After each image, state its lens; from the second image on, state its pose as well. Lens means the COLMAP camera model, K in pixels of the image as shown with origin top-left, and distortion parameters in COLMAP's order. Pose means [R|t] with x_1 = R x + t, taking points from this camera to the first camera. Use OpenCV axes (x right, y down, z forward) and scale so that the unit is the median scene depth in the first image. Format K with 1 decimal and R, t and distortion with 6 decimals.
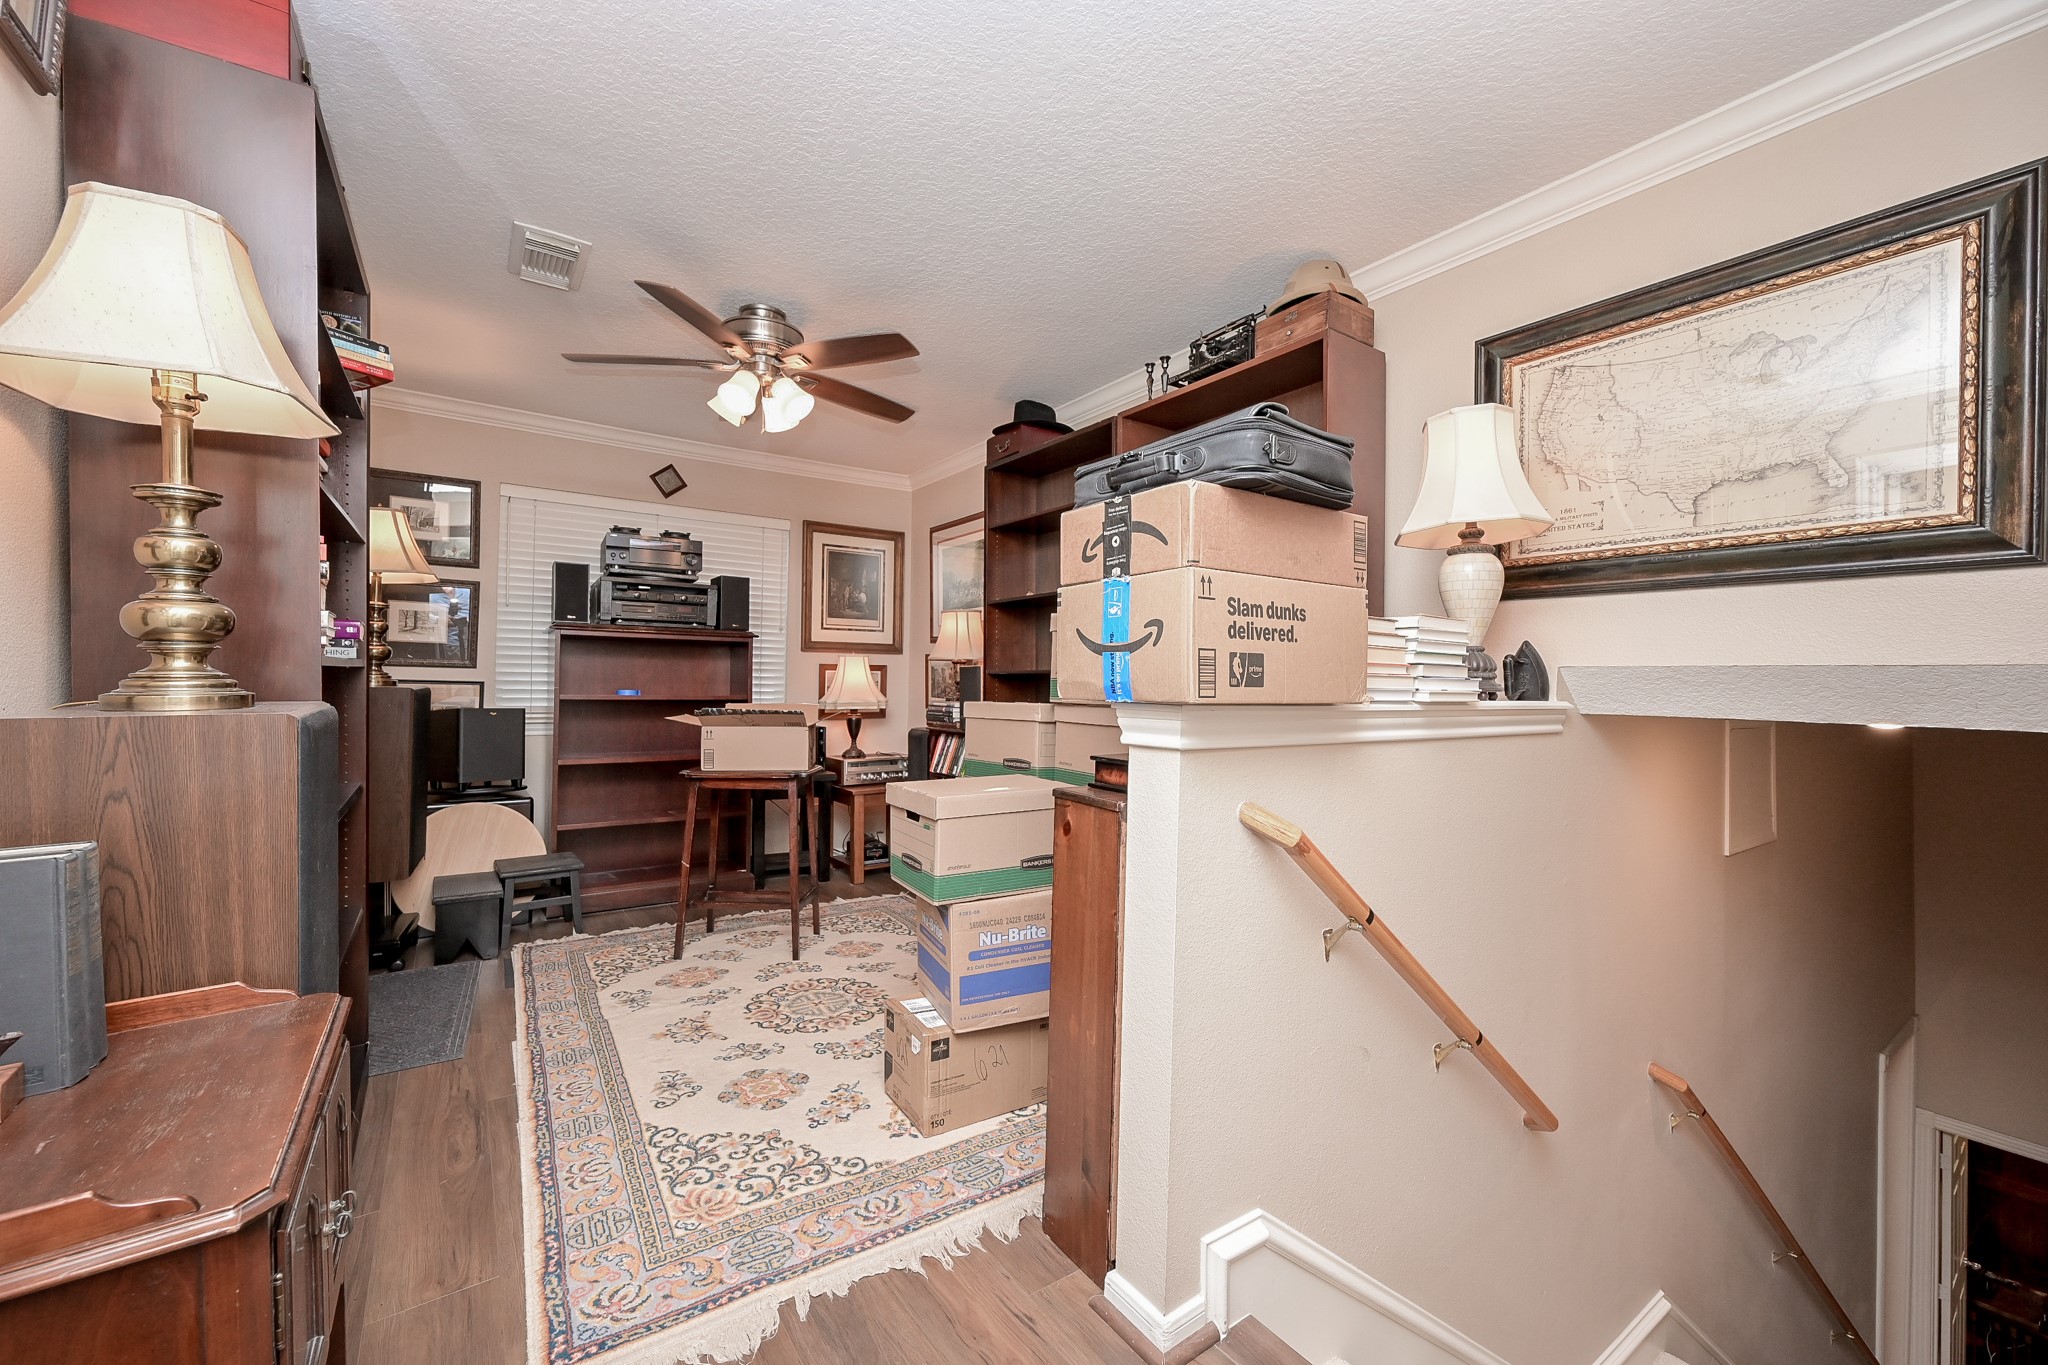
lens RADIAL K [[803.4, 0, 1019.1], [0, 803.4, 678.7], [0, 0, 1]] dist [-0.002311, 0.000775]
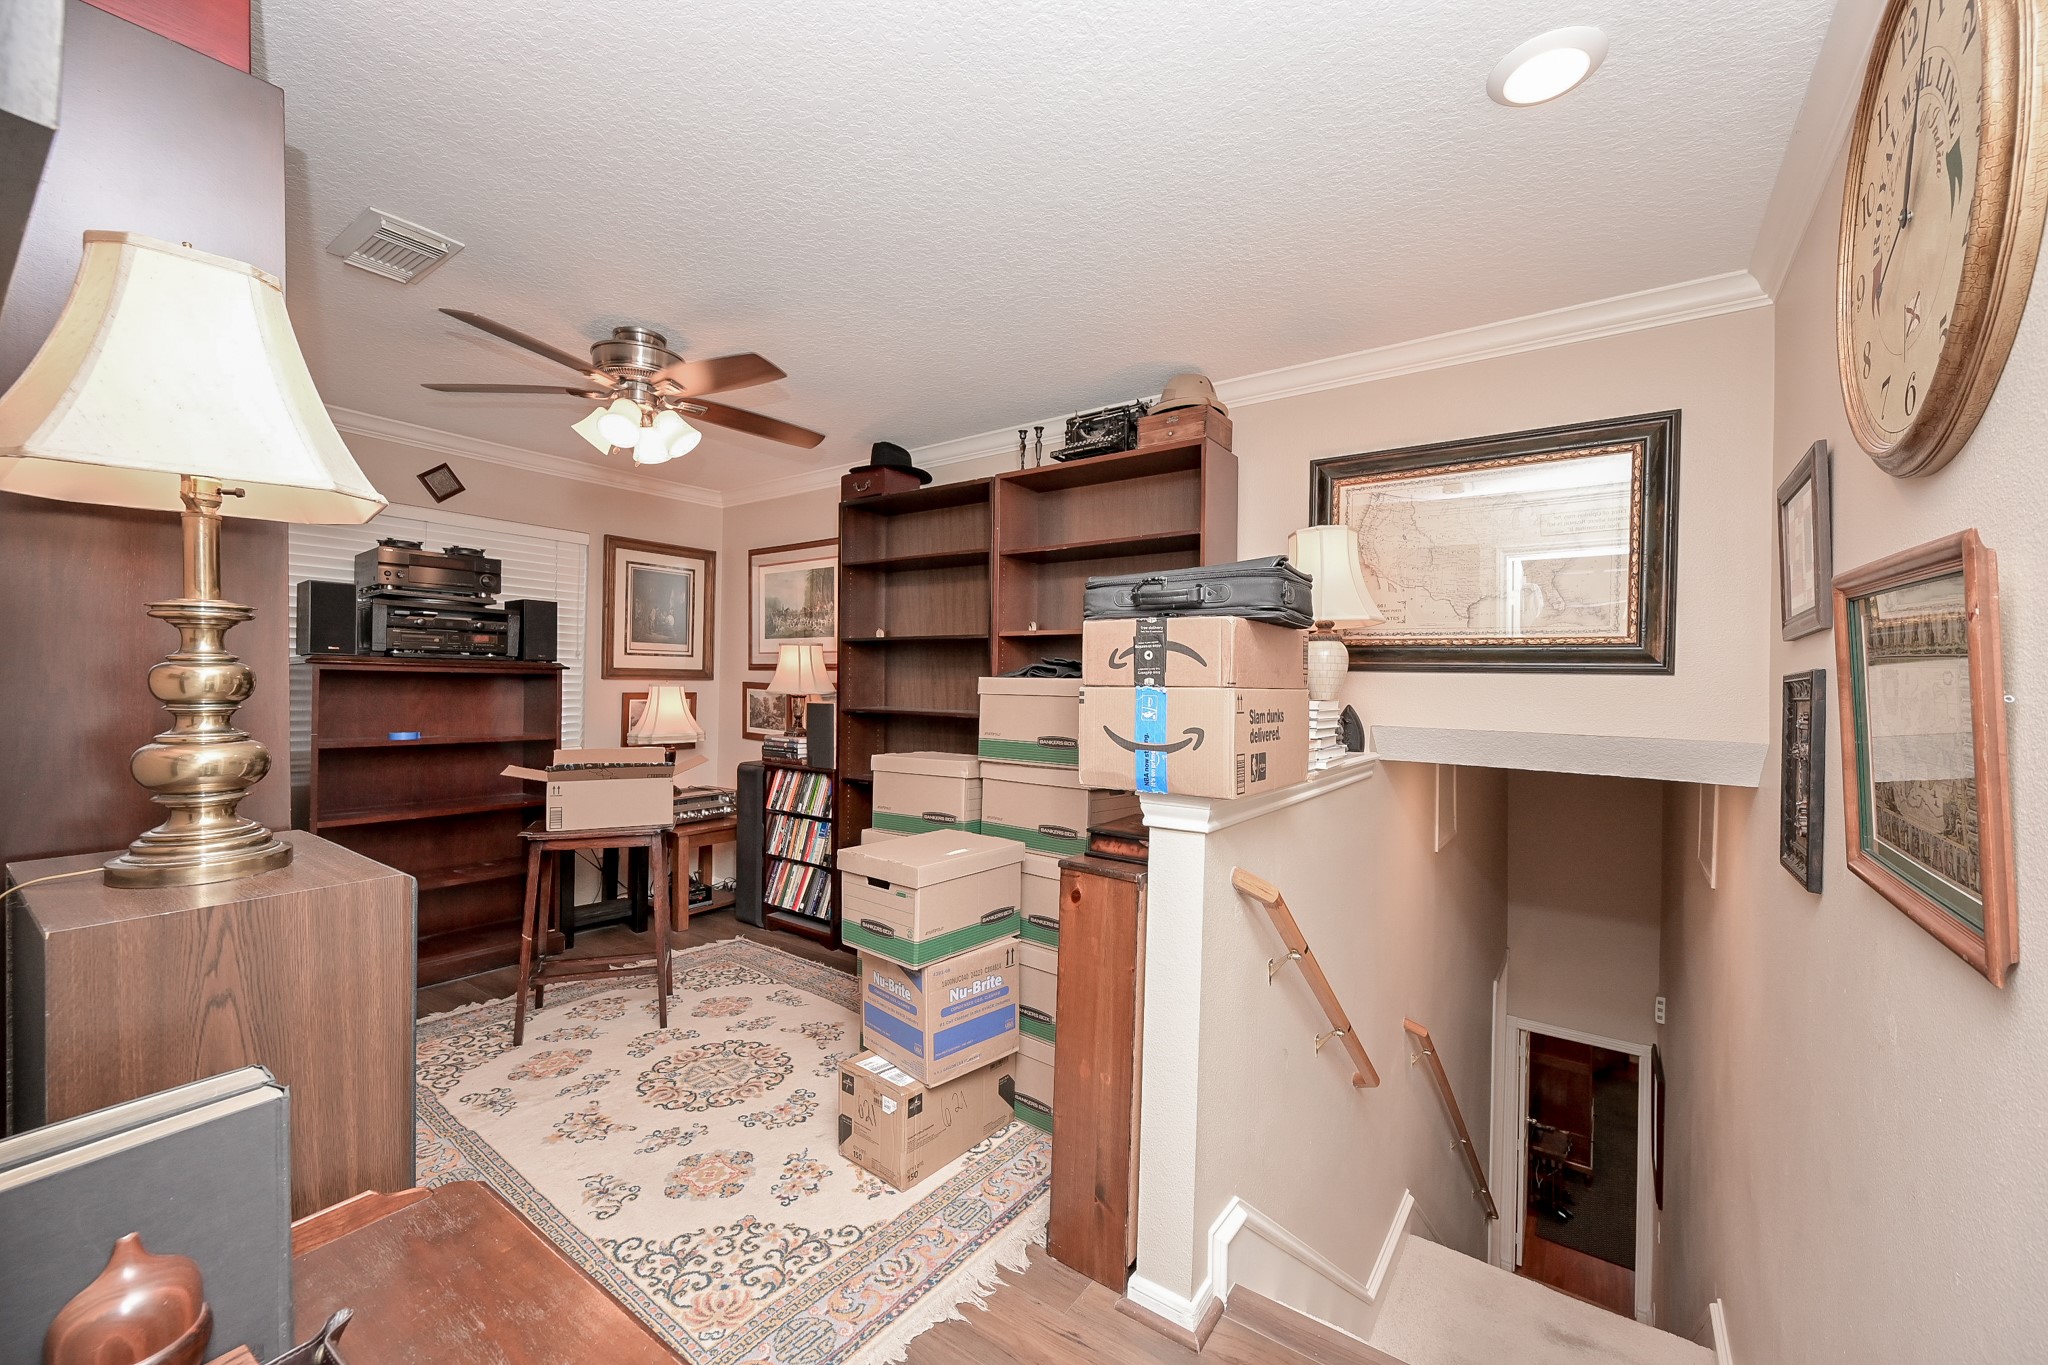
lens RADIAL K [[803.4, 0, 1020.6], [0, 803.4, 684.5], [0, 0, 1]] dist [-0.002311, 0.000775]
pose [[0.942613, 0.002365, 0.333878, -0.351304], [-0.006009, 0.999933, 0.009884, -0.109664], [-0.333832, -0.011323, 0.942565, -0.032079]]
